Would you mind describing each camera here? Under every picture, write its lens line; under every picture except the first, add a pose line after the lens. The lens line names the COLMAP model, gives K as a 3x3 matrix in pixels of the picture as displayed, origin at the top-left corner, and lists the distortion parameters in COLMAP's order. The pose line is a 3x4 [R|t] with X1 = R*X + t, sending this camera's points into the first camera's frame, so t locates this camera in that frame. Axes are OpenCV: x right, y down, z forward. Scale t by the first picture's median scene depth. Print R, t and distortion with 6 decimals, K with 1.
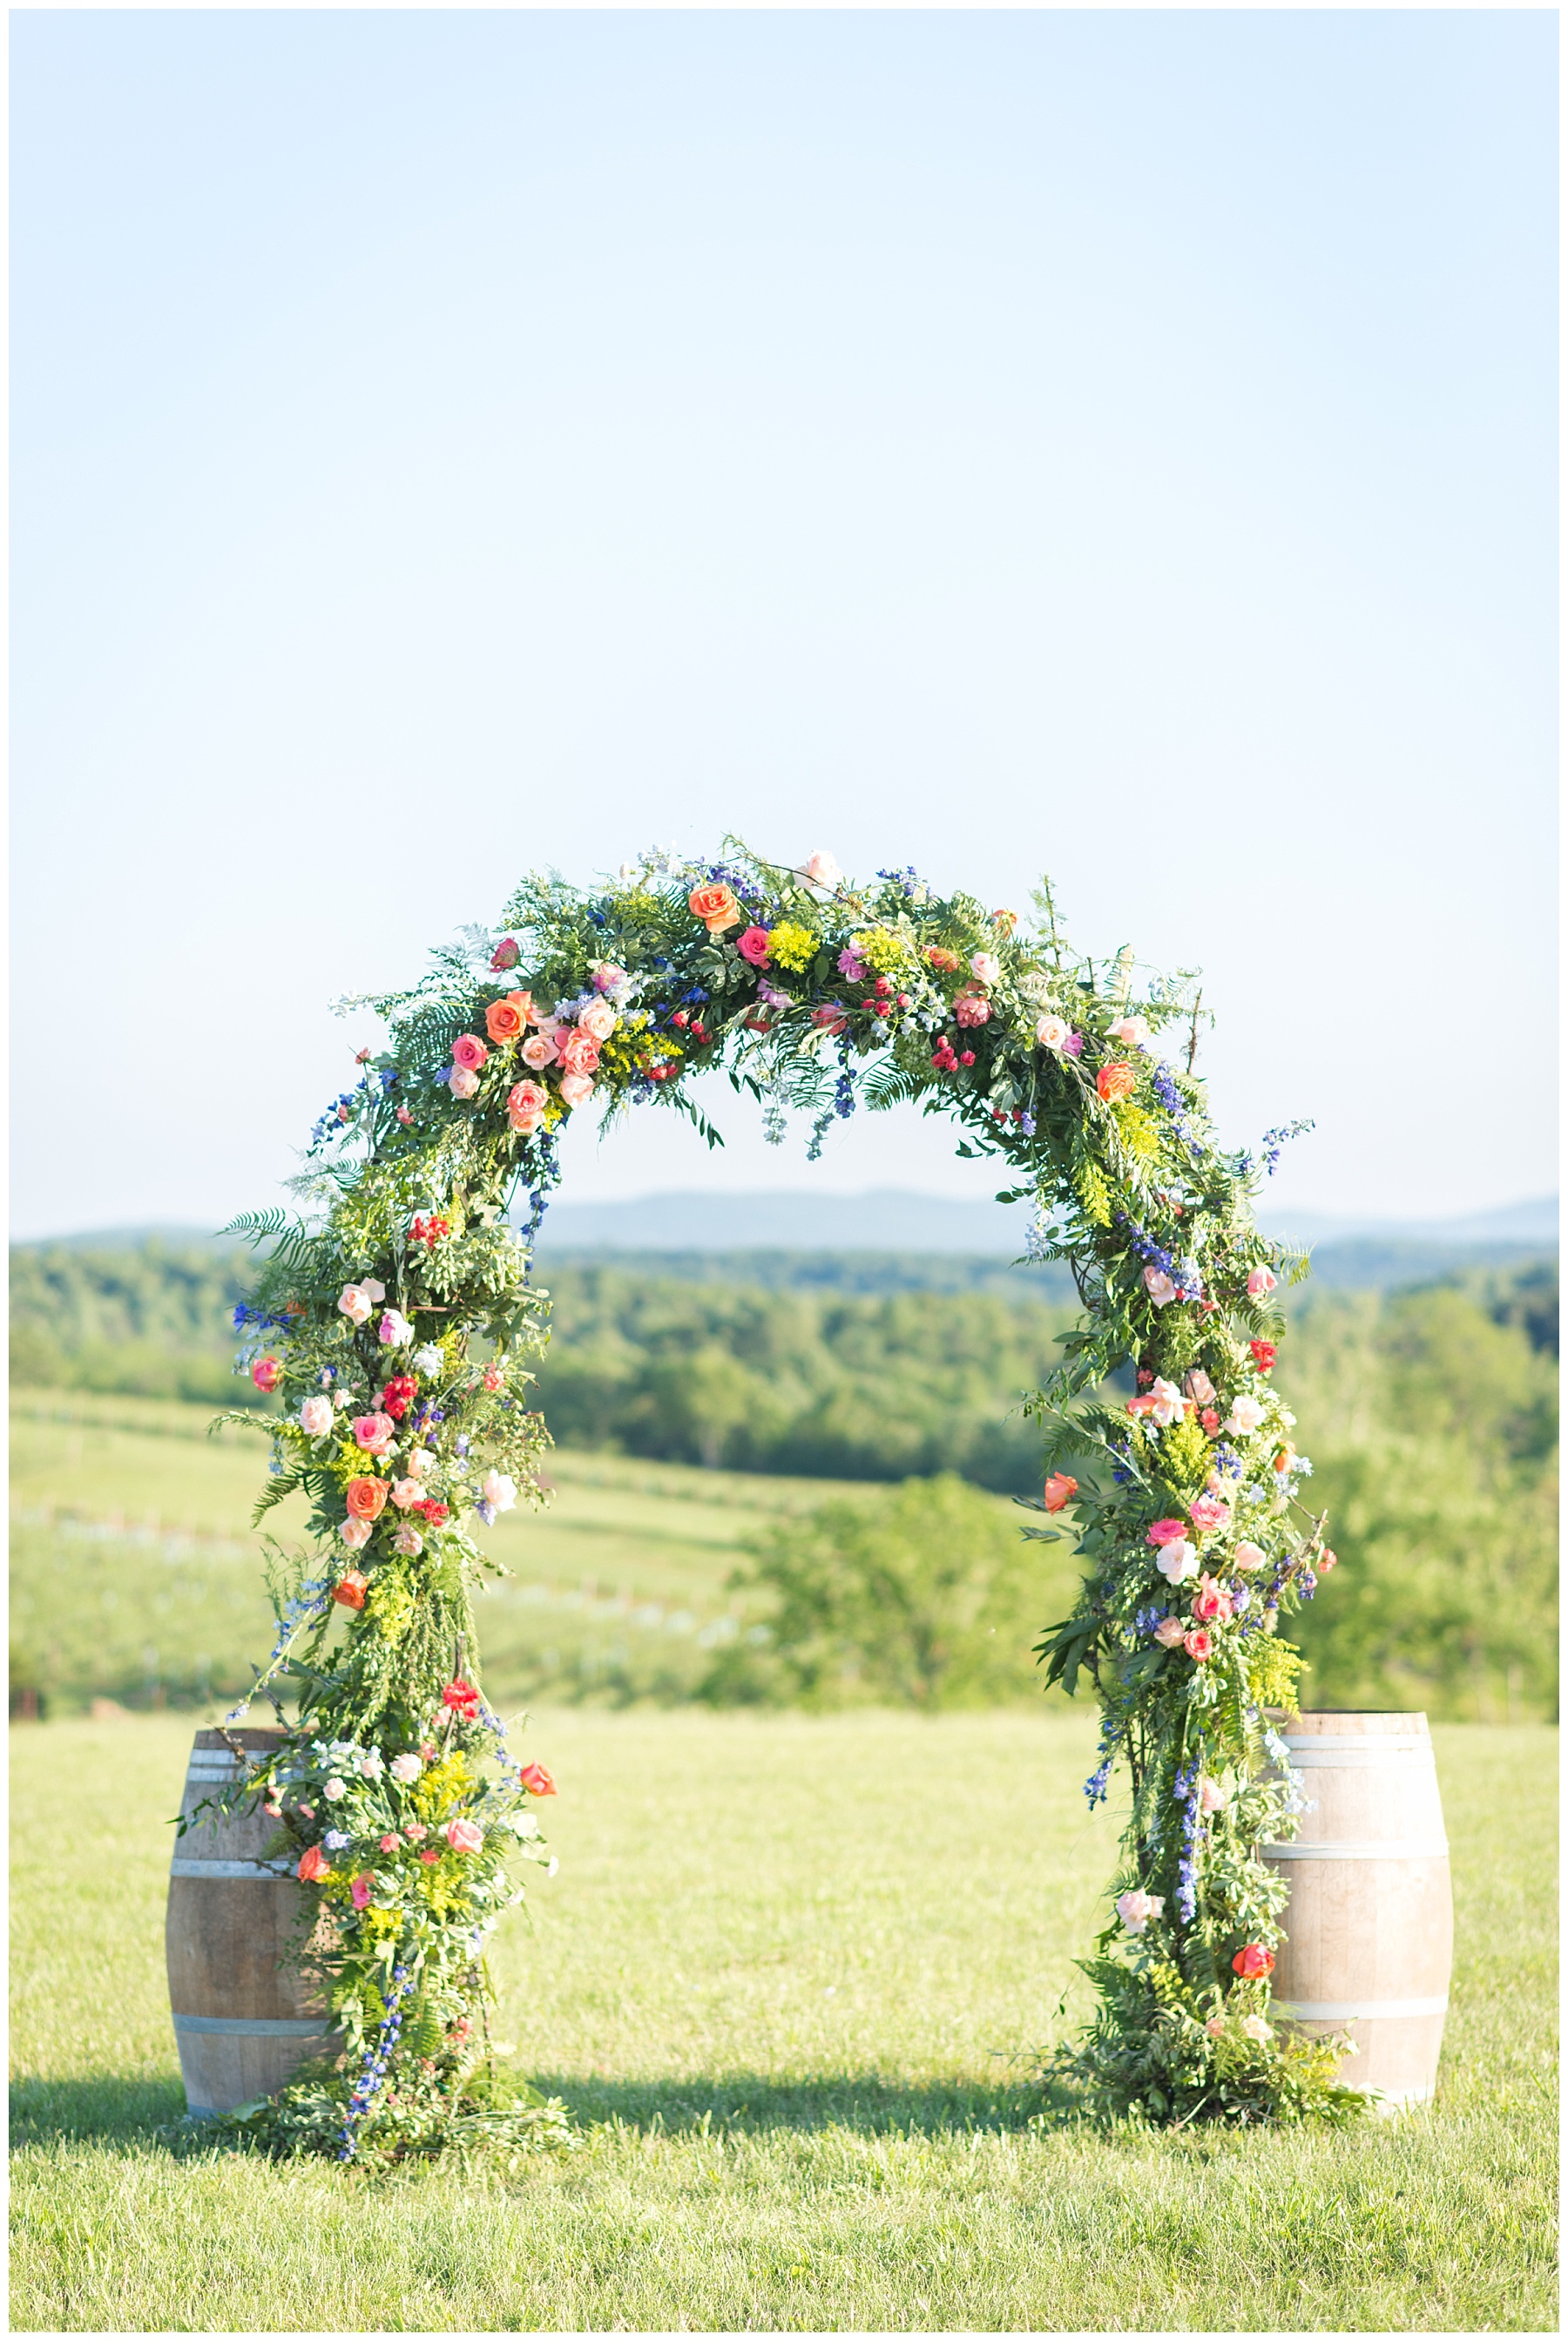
lens RADIAL K [[5684.3, 0, 784.0], [0, 5684.3, 1170.5], [0, 0, 1]] dist [0.033979, -0.663428]
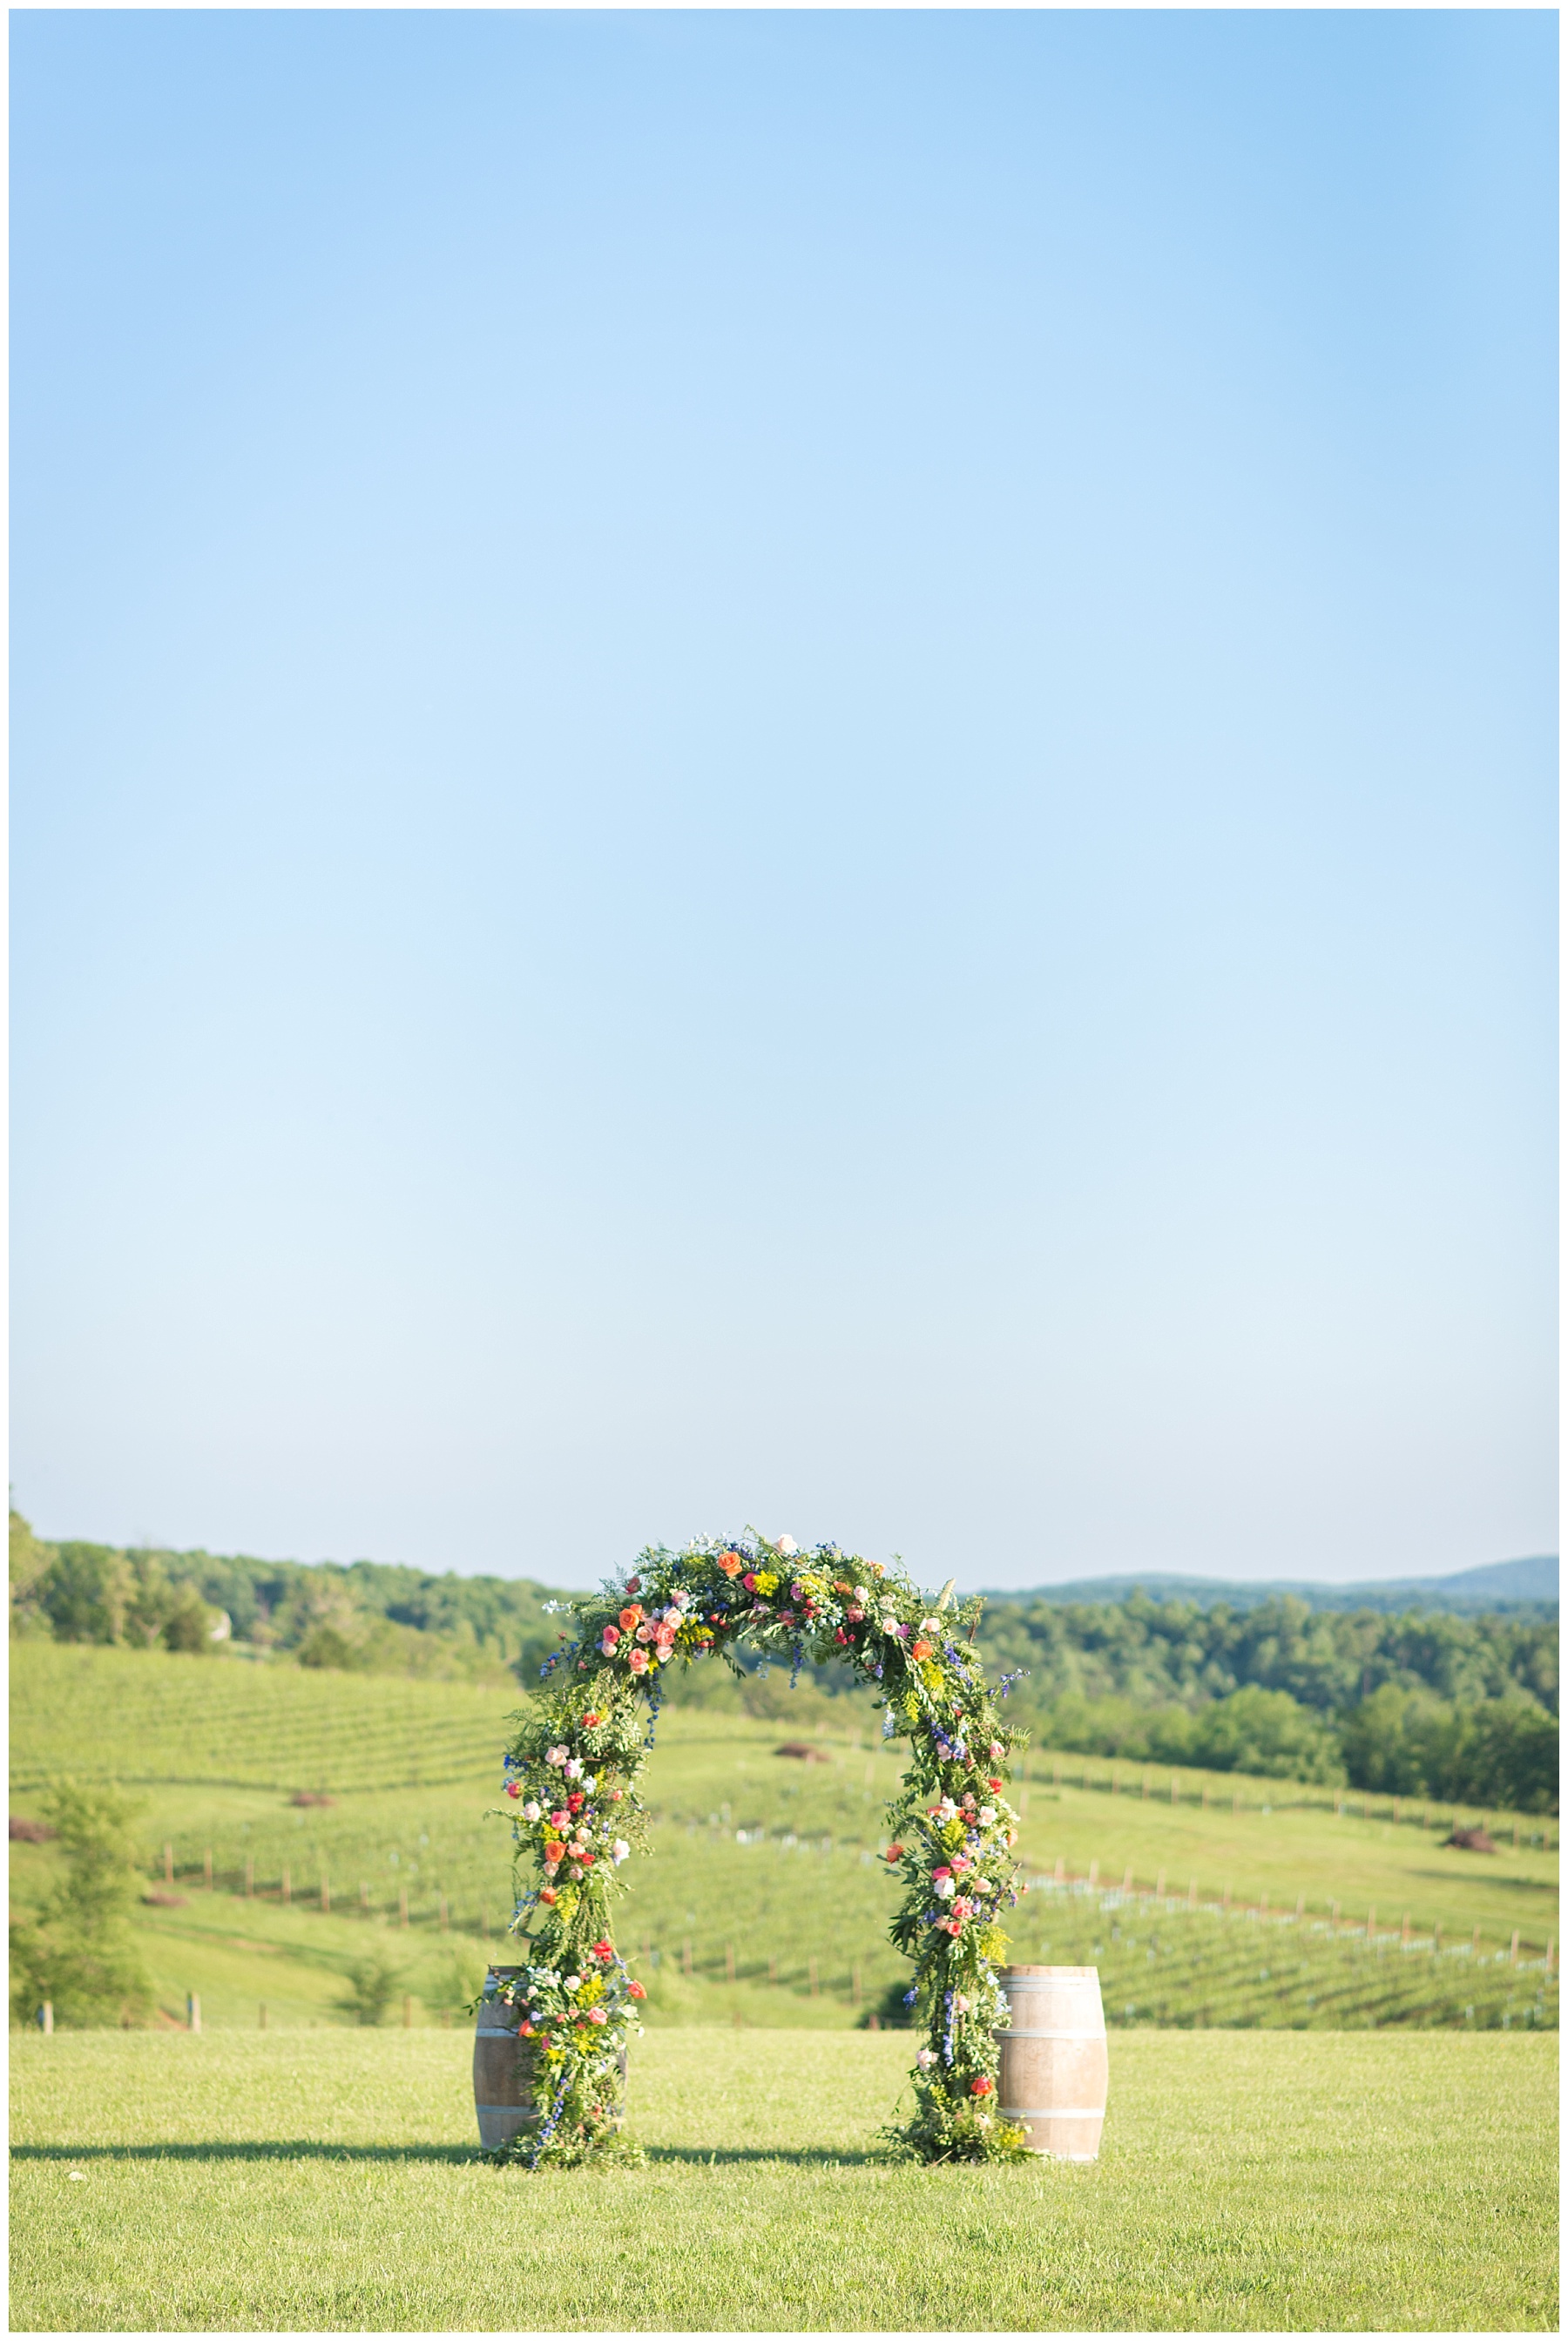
lens RADIAL K [[5684.3, 0, 784.0], [0, 5684.3, 1170.5], [0, 0, 1]] dist [0.033979, -0.663428]
pose [[0.984997, -0.008276, -0.172375, 0.363522], [-0.002428, 0.998086, -0.061796, -0.061564], [0.172557, 0.061288, 0.983091, -1.026391]]
